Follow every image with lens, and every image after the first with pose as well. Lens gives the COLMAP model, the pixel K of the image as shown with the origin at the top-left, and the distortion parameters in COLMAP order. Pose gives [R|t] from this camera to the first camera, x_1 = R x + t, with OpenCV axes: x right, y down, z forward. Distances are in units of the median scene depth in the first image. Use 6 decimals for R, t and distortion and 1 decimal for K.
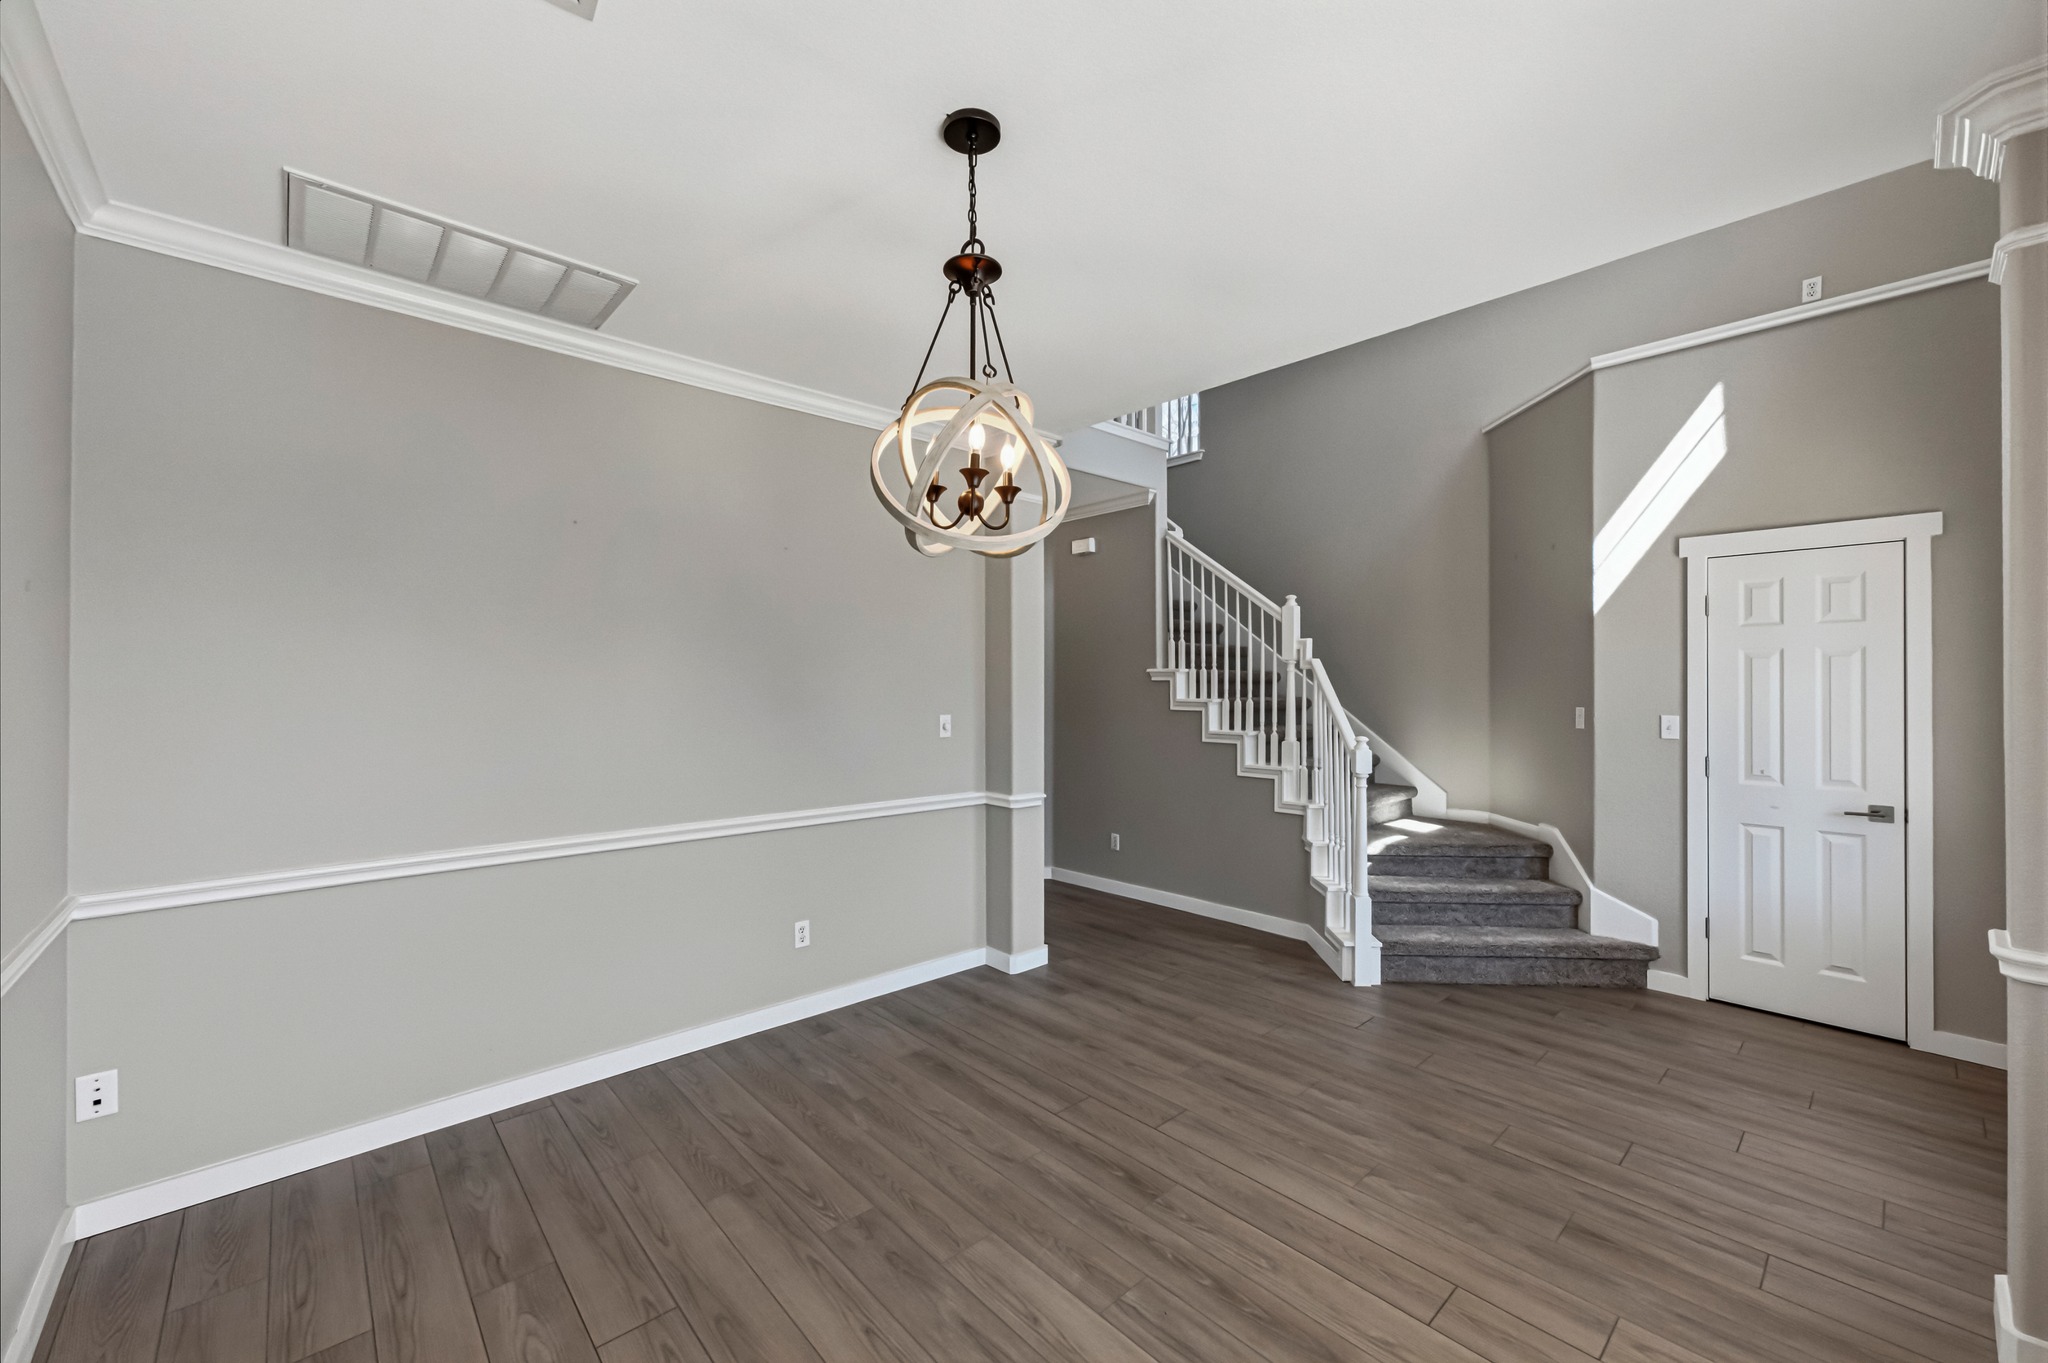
lens RADIAL K [[812.0, 0, 1018.8], [0, 812.0, 683.8], [0, 0, 1]] dist [-0.006344, 0.002229]
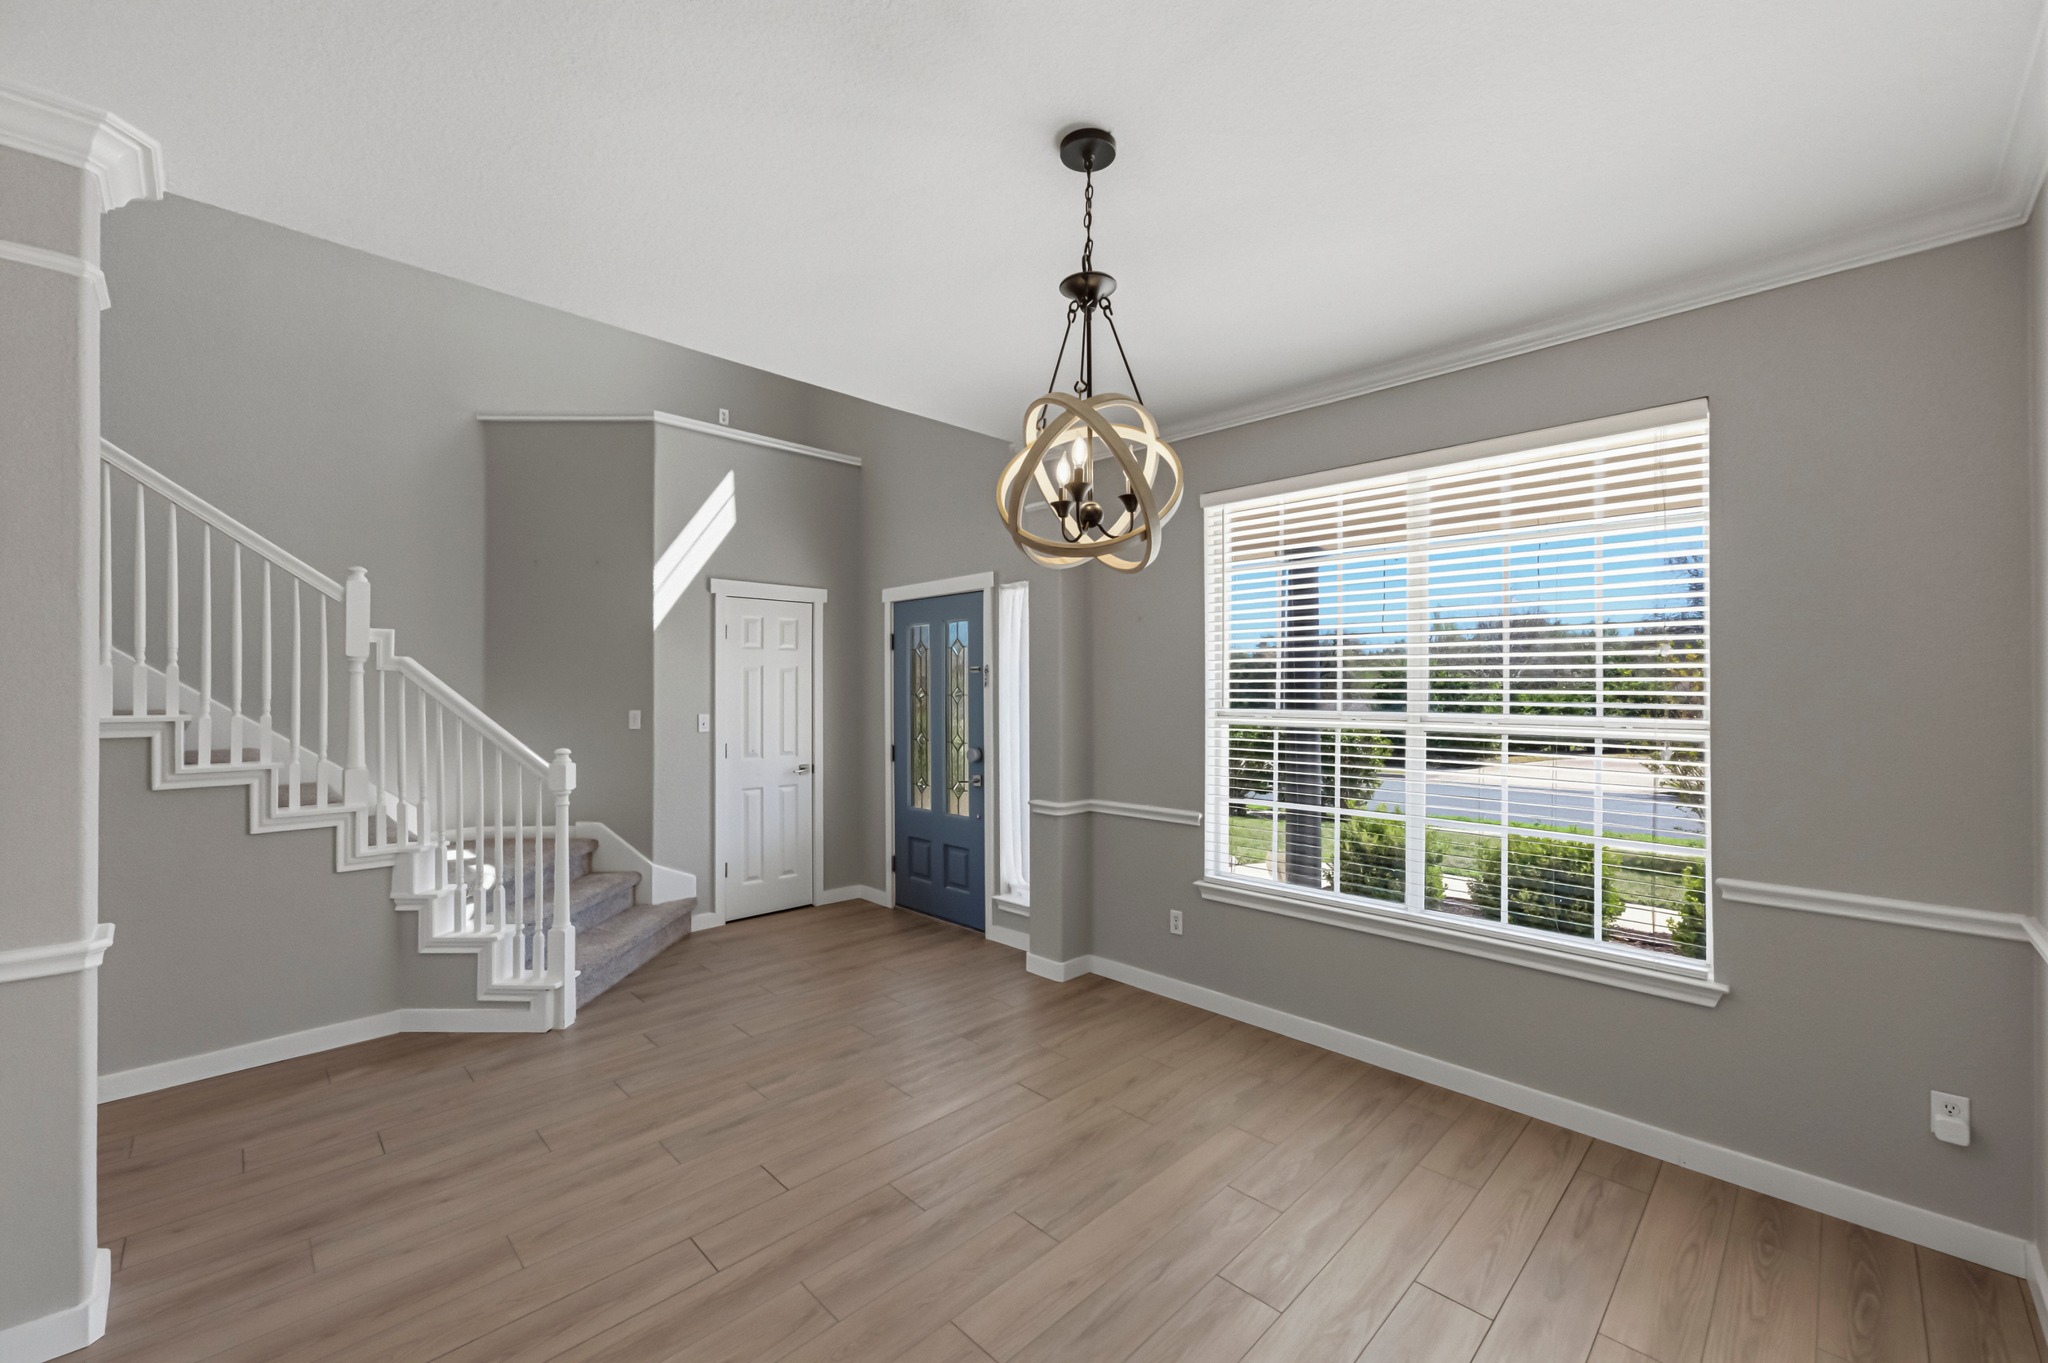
lens RADIAL K [[812.0, 0, 1033.4], [0, 812.0, 688.8], [0, 0, 1]] dist [-0.006344, 0.002229]
pose [[-0.057753, 0.002082, 0.998329, -0.535478], [0.001658, 0.999997, -0.001990, 0.002195], [-0.998330, 0.001540, -0.057756, 0.572192]]
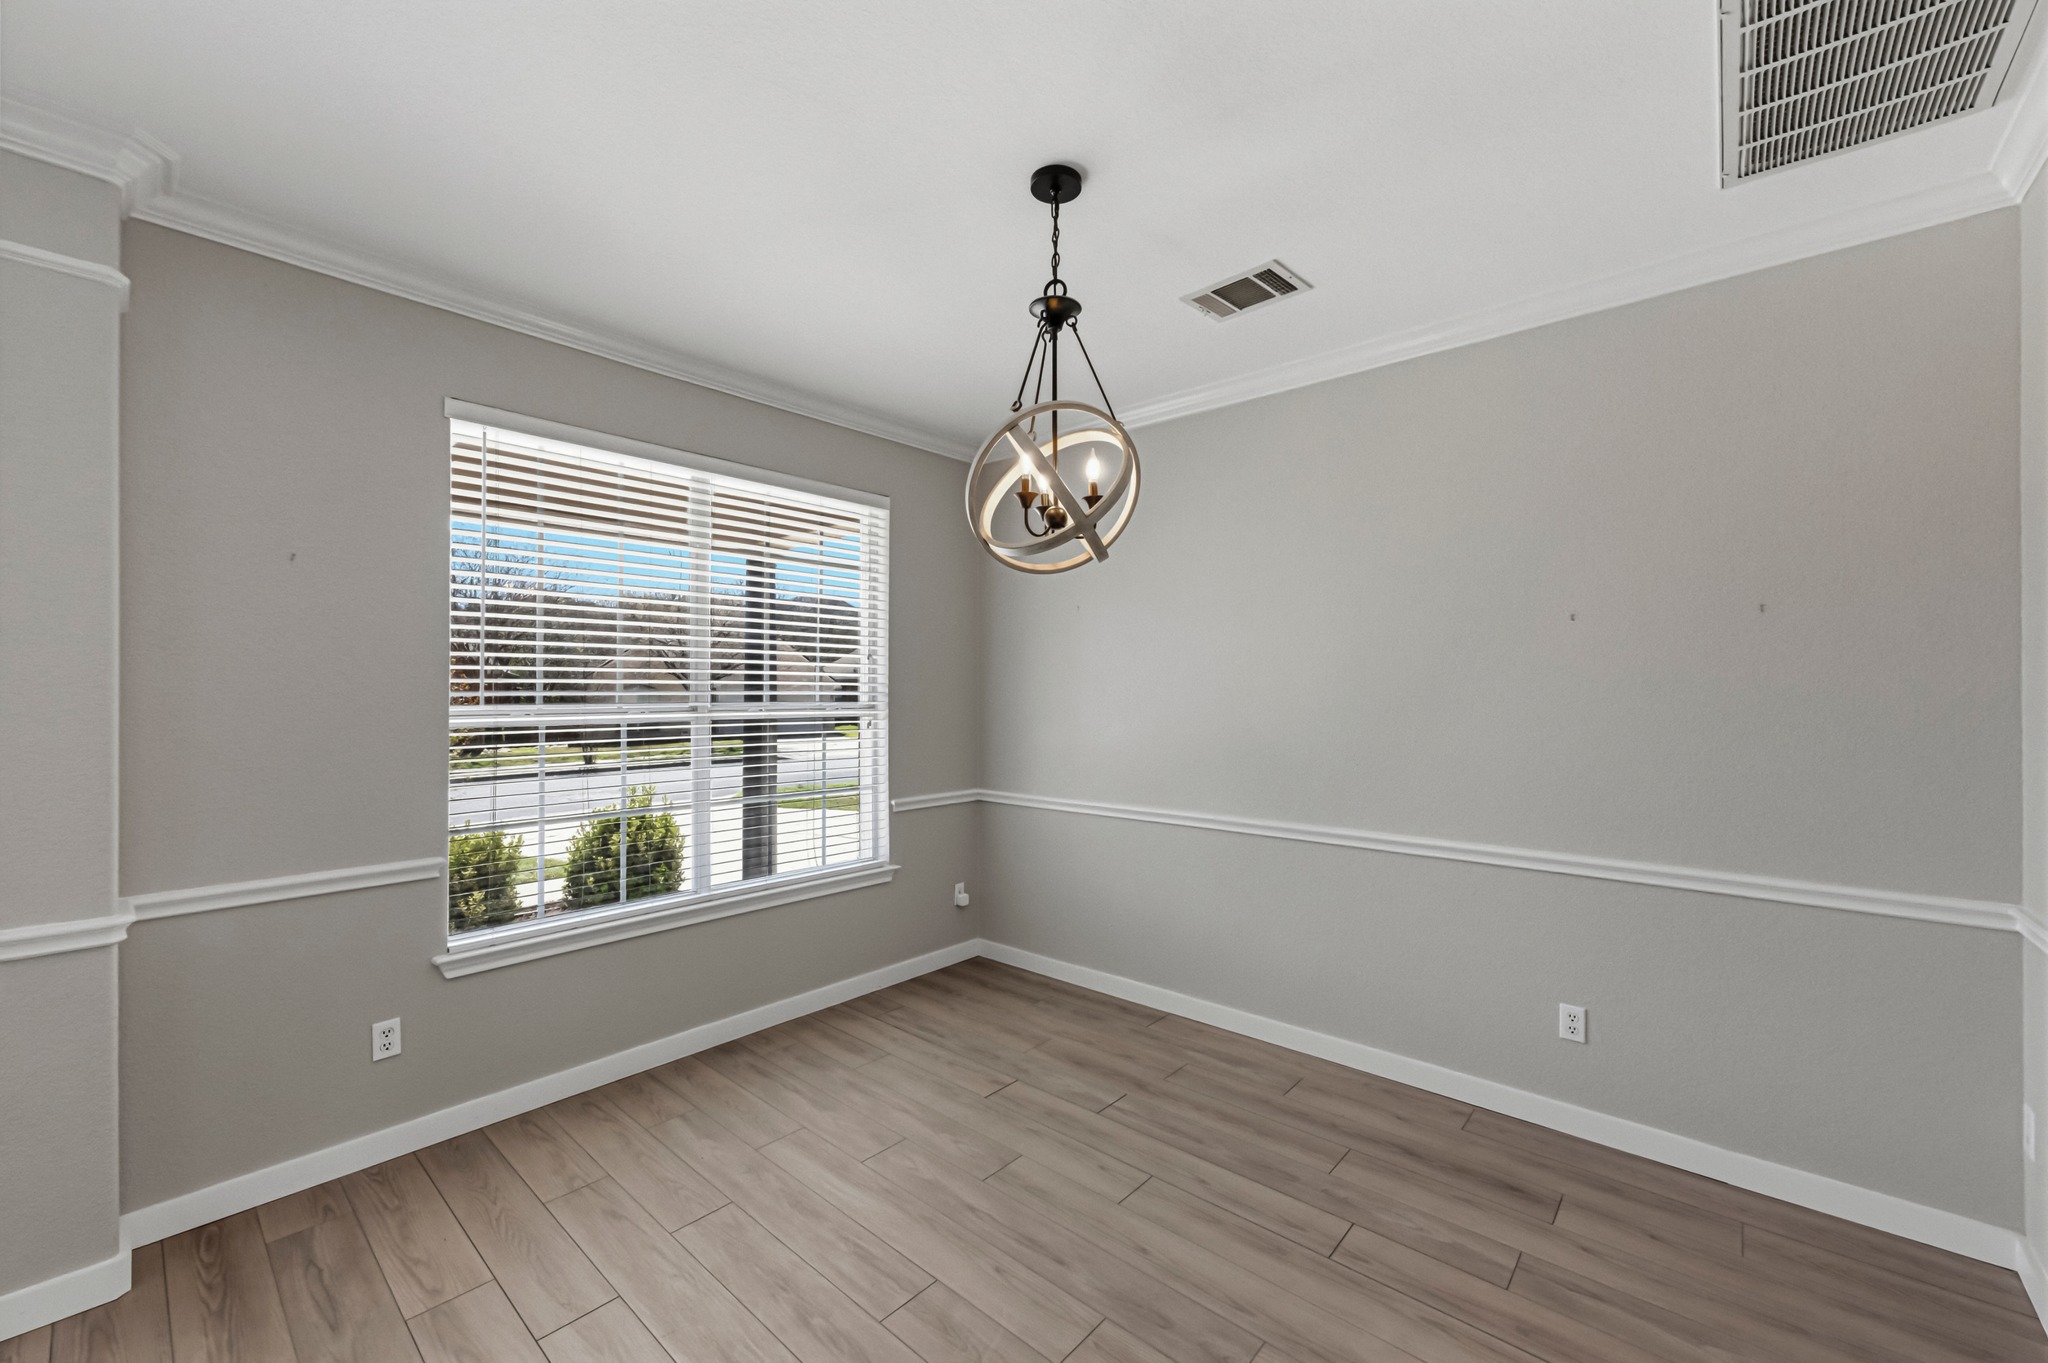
lens RADIAL K [[812.0, 0, 1048.5], [0, 812.0, 676.3], [0, 0, 1]] dist [-0.006344, 0.002229]
pose [[-0.990431, -0.005663, -0.137895, 0.055683], [-0.005020, 0.999975, -0.005011, -0.000228], [0.137920, -0.004271, -0.990434, 1.078424]]
